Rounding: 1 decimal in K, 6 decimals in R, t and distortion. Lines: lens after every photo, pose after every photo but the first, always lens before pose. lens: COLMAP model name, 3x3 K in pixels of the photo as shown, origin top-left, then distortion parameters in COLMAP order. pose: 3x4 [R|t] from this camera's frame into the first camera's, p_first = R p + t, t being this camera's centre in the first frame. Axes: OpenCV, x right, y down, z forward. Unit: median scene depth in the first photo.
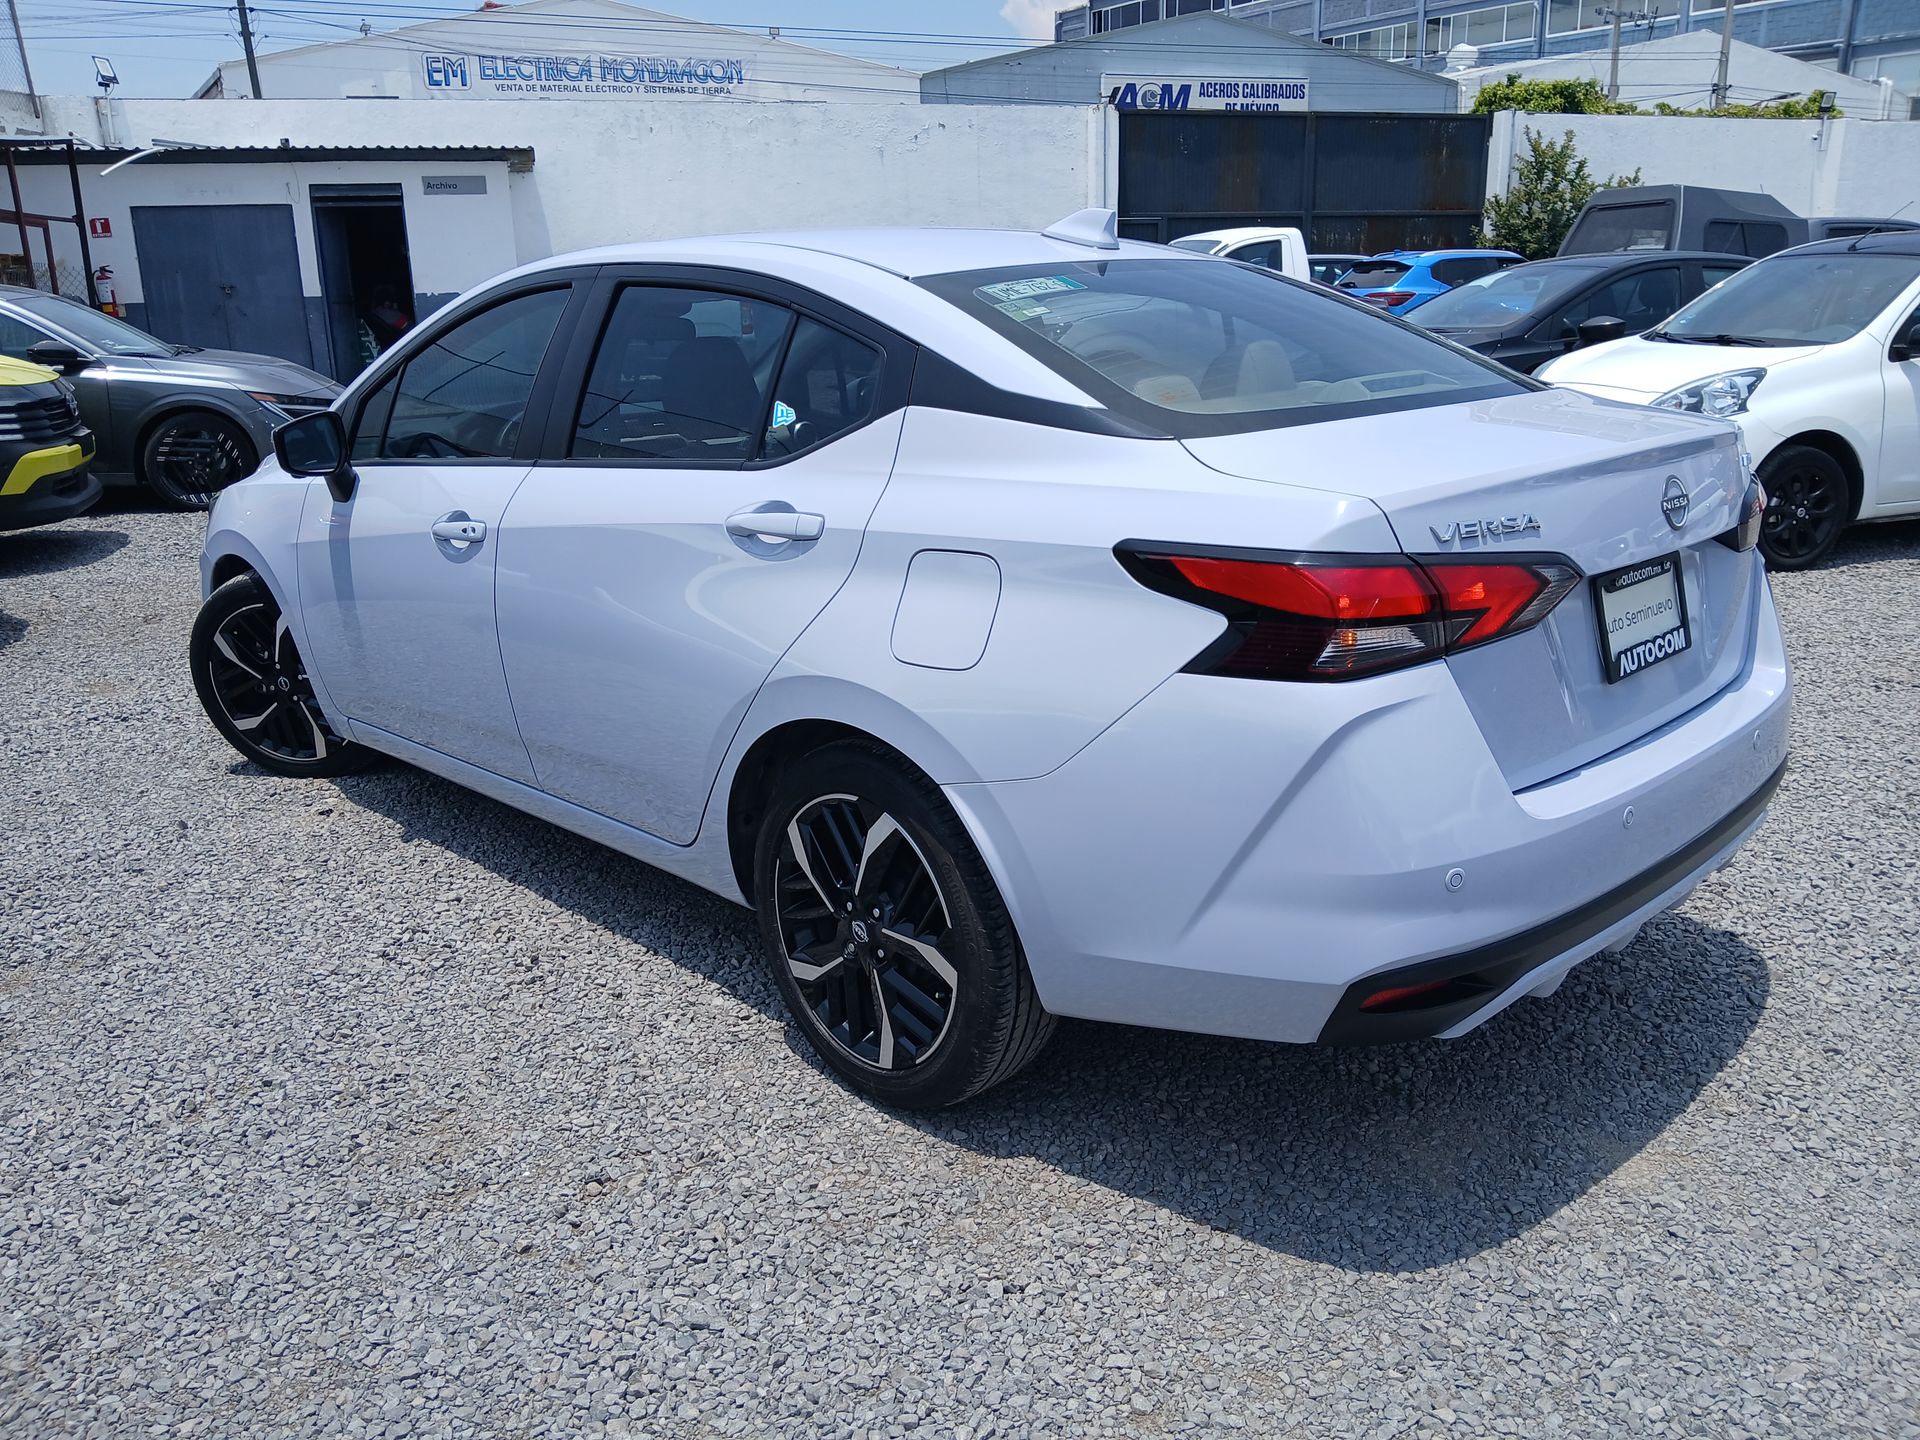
lens RADIAL K [[1537.5, 0, 974.9], [0, 1537.5, 726.0], [0, 0, 1]] dist [0.023865, -0.068032]
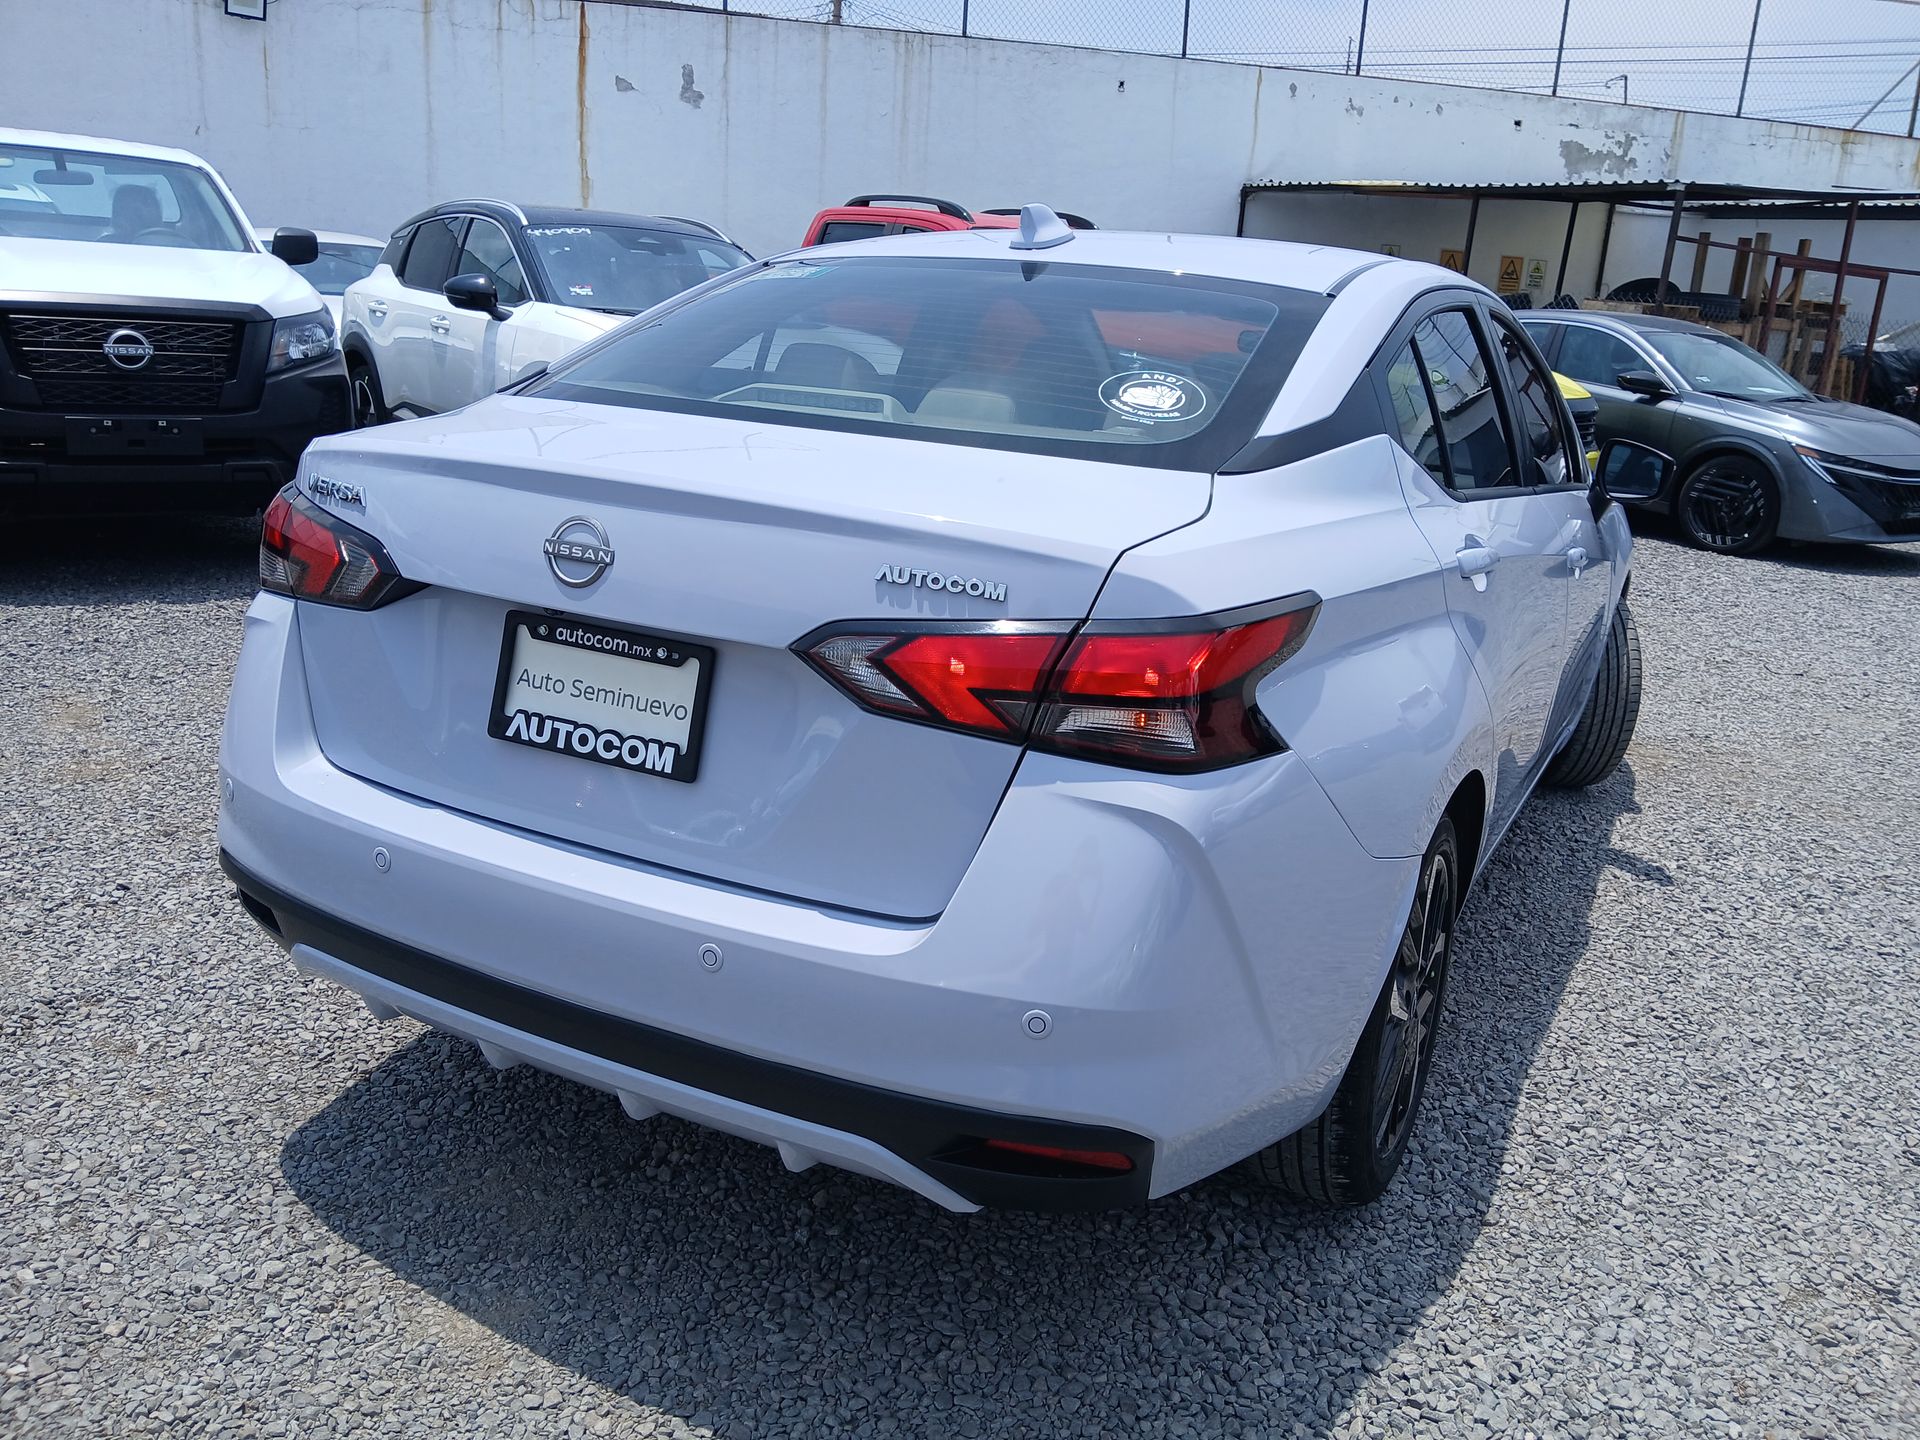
lens RADIAL K [[1528.1, 0, 948.7], [0, 1528.1, 719.3], [0, 0, 1]] dist [0.007688, -0.054506]
pose [[0.286004, 0.291171, -0.912919, 0.184939], [-0.328253, 0.924842, 0.192137, -0.041376], [0.900251, 0.244717, 0.360086, 0.137303]]
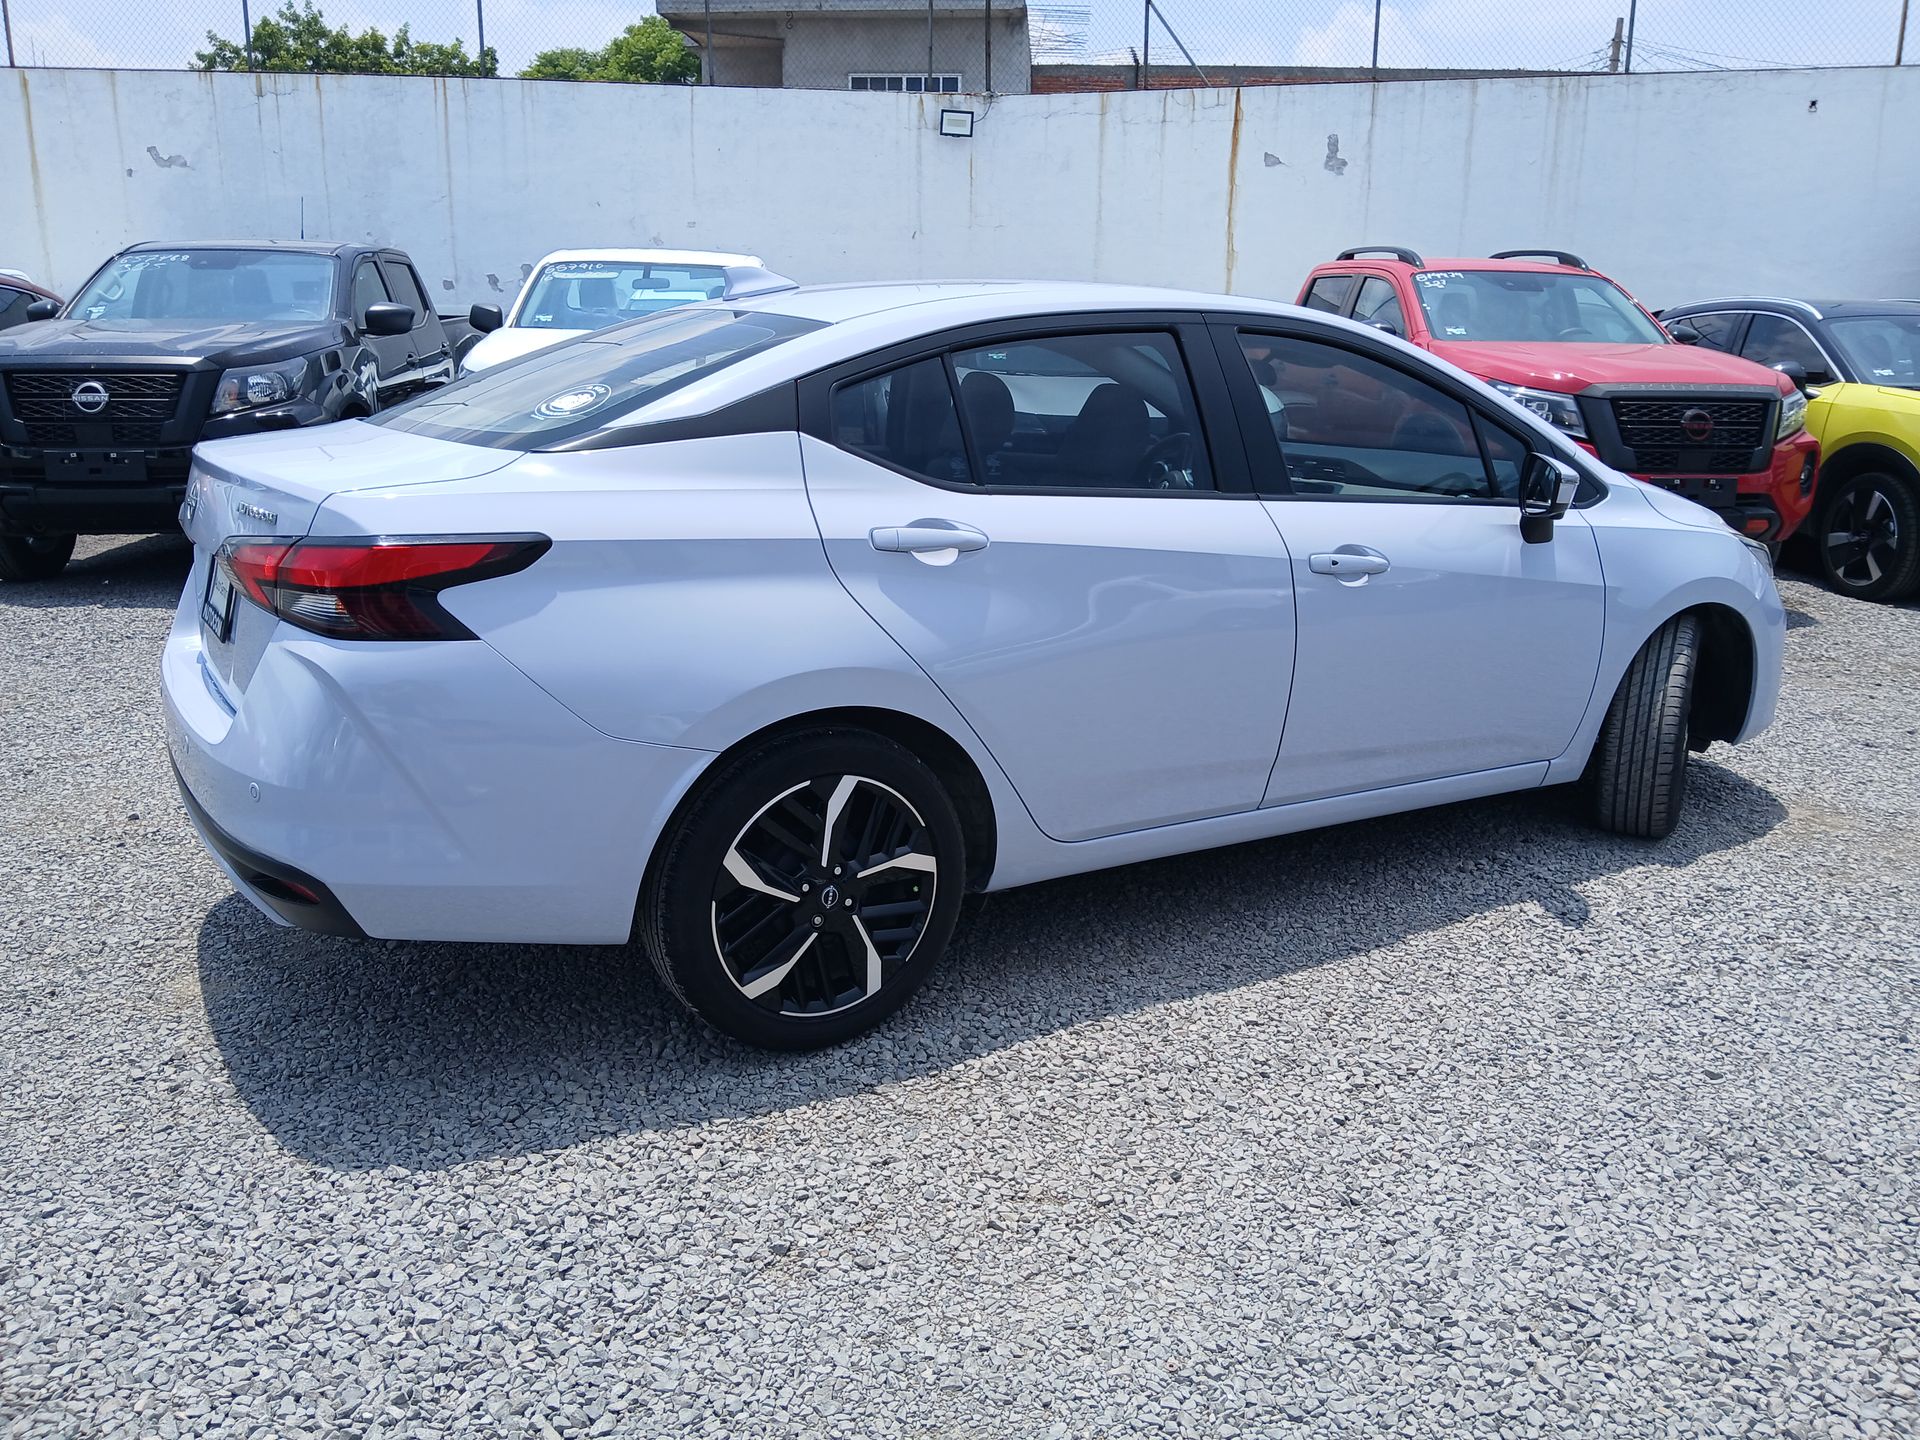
lens RADIAL K [[1519.3, 0, 961.6], [0, 1519.3, 720.0], [0, 0, 1]] dist [0.020320, -0.065669]
pose [[-0.230532, 0.256011, -0.938783, 0.231712], [-0.277529, 0.907399, 0.315603, -0.083668], [0.932648, 0.333296, -0.138134, 0.275654]]
